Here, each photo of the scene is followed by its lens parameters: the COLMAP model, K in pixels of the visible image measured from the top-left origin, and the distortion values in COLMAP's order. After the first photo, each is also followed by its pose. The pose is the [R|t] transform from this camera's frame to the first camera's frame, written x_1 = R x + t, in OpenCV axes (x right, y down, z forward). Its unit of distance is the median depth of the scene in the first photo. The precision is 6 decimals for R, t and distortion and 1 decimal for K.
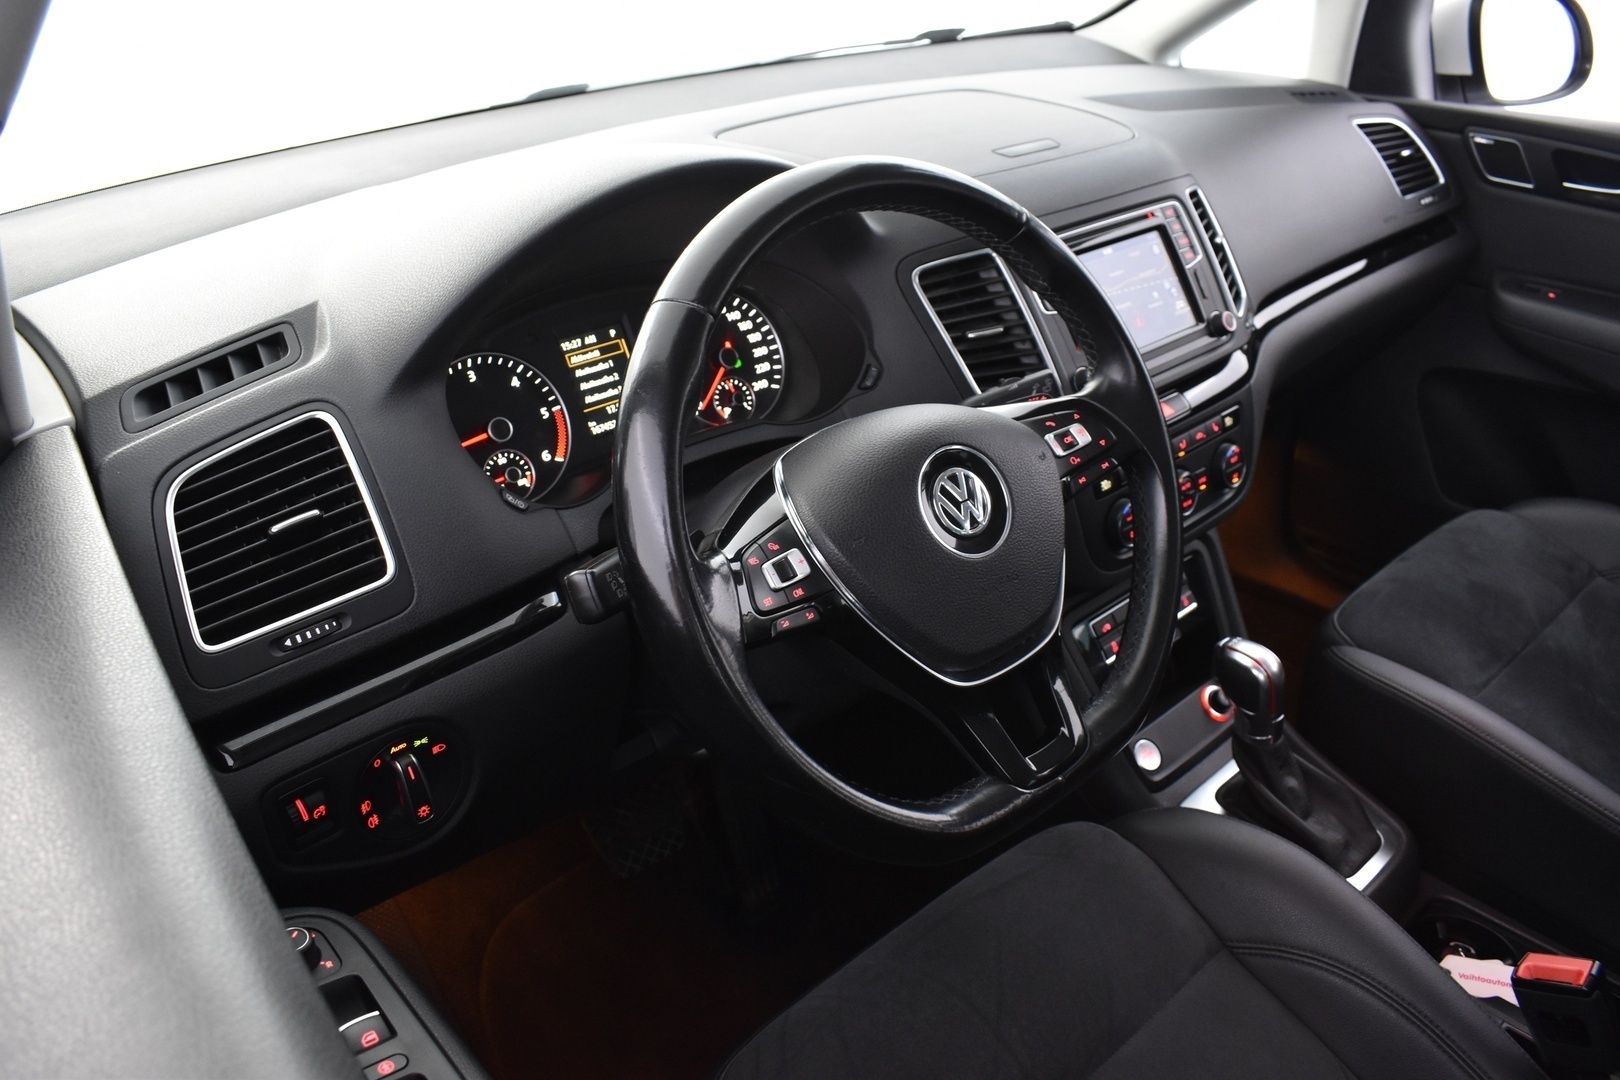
lens RADIAL K [[1240.1, 0, 810.4], [0, 1240.1, 529.8], [0, 0, 1]] dist [-0.094808, 0.006803]
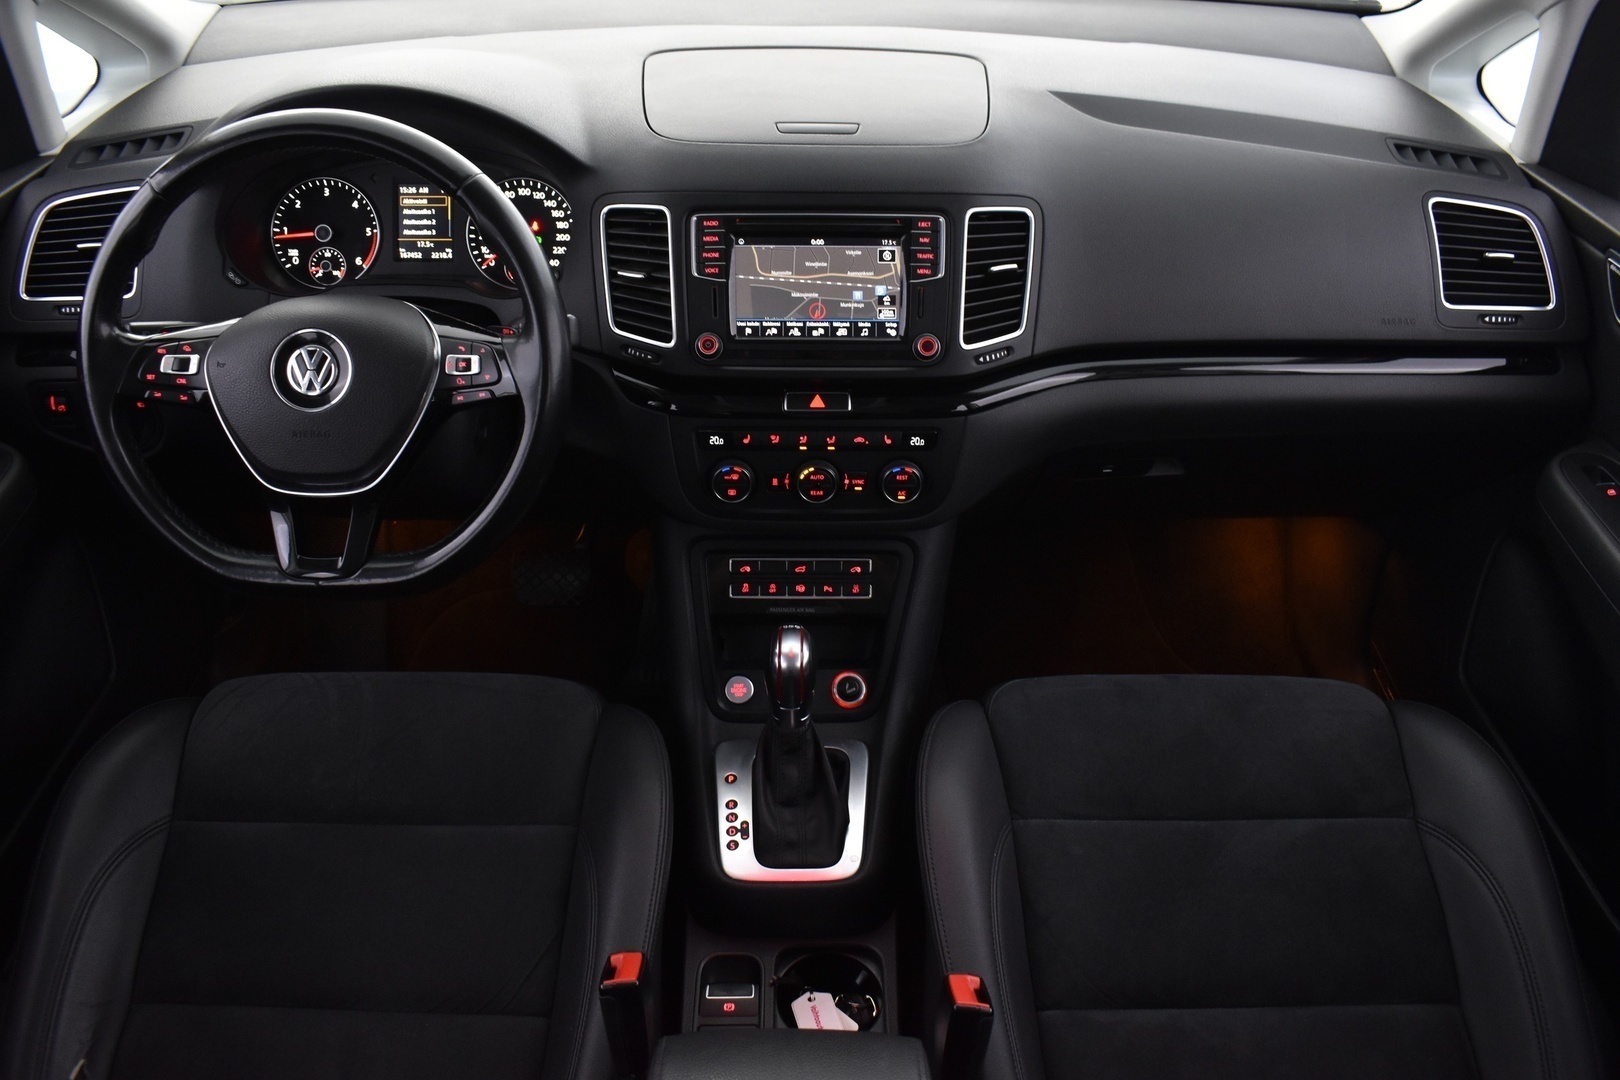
lens RADIAL K [[1240.1, 0, 815.5], [0, 1240.1, 533.3], [0, 0, 1]] dist [-0.094808, 0.006803]
pose [[0.755392, 0.420391, -0.502647, 0.980292], [-0.342300, 0.907256, 0.244370, -0.286921], [0.558761, -0.012539, 0.829234, 0.124070]]
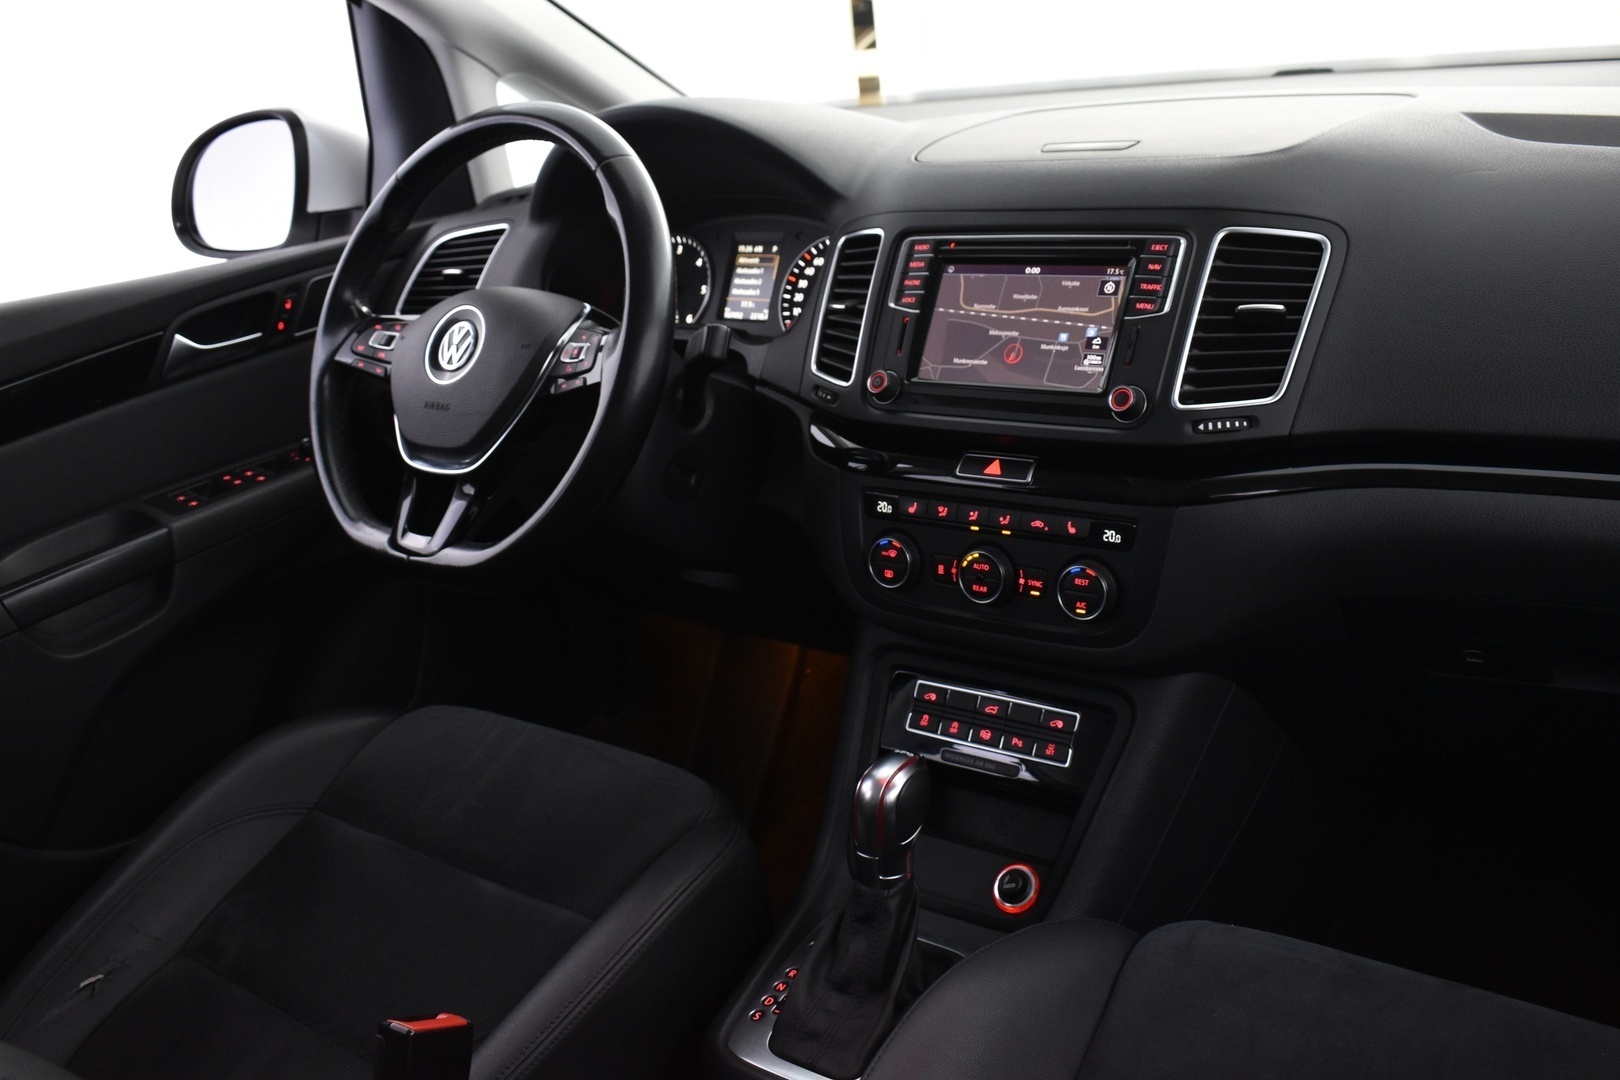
lens RADIAL K [[1476.9, 0, 820.2], [0, 1476.9, 531.1], [0, 0, 1]] dist [-0.093426, 0.000000]
pose [[0.195206, 0.333004, -0.922498, 1.325025], [-0.366747, 0.897140, 0.246244, -0.289751], [0.909610, 0.290255, 0.297255, 0.692710]]
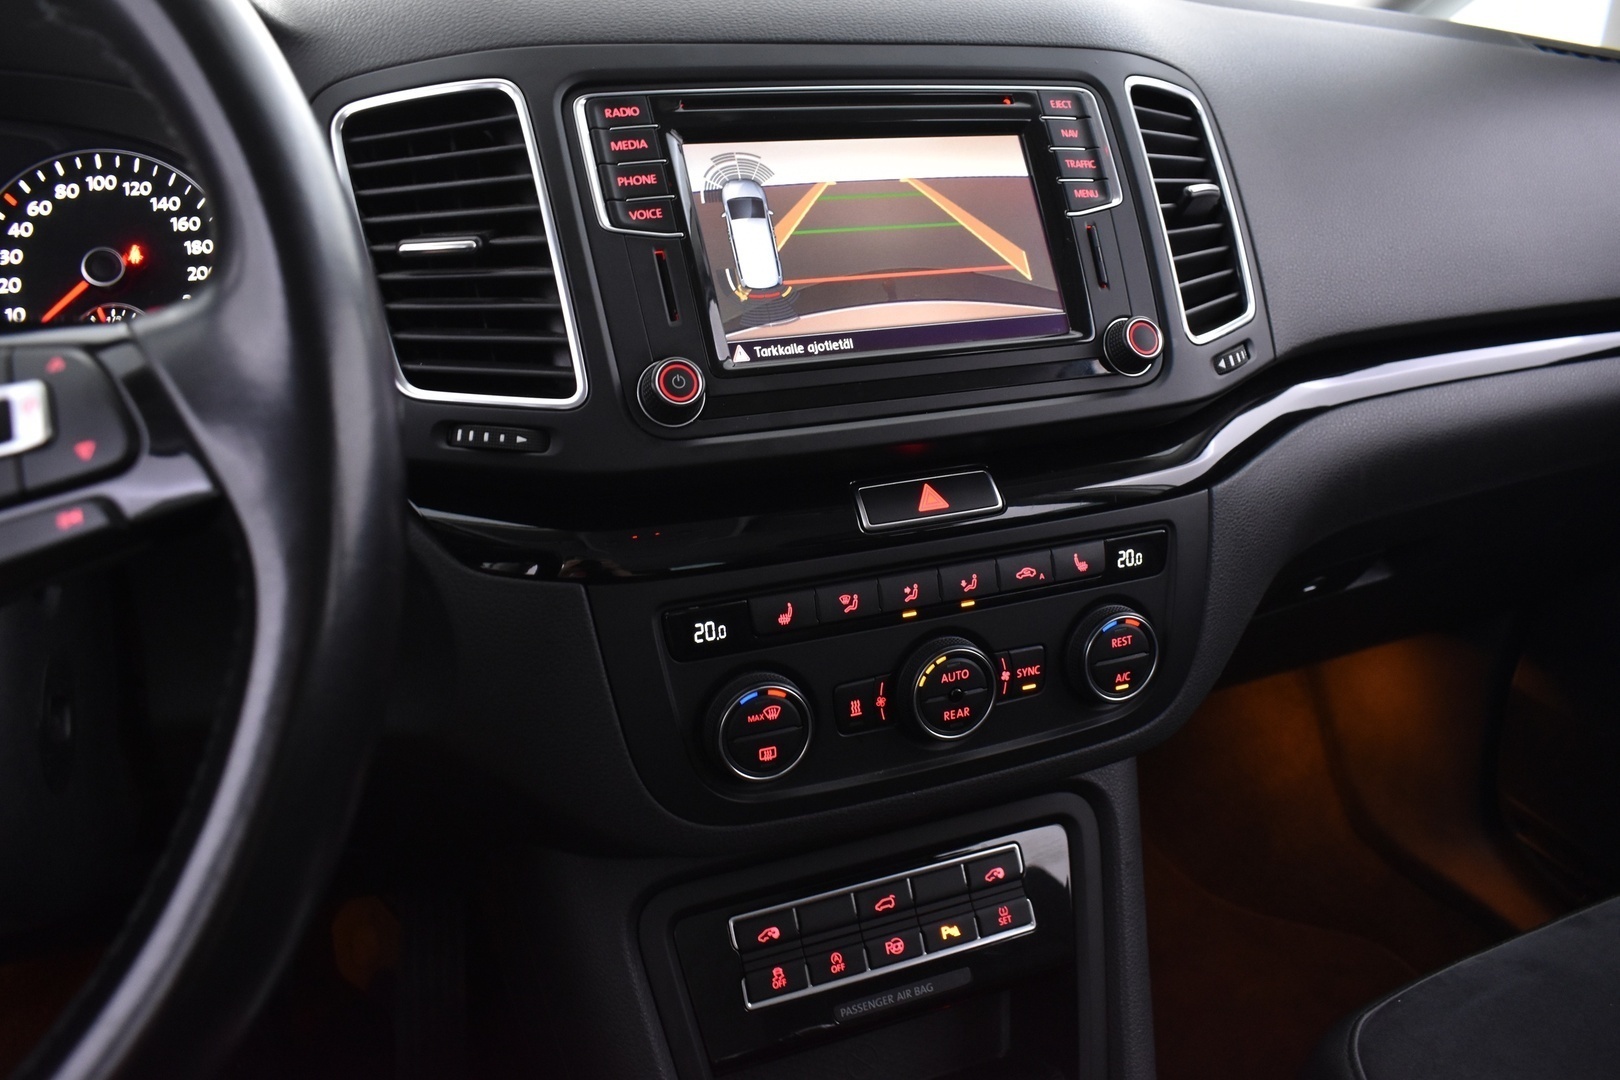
lens RADIAL K [[1240.1, 0, 808.9], [0, 1240.1, 534.3], [0, 0, 1]] dist [-0.094808, 0.006803]
pose [[0.942145, 0.172592, -0.287358, 0.426982], [-0.195698, 0.979204, -0.053498, -0.058299], [0.272148, 0.106638, 0.956328, 0.621620]]
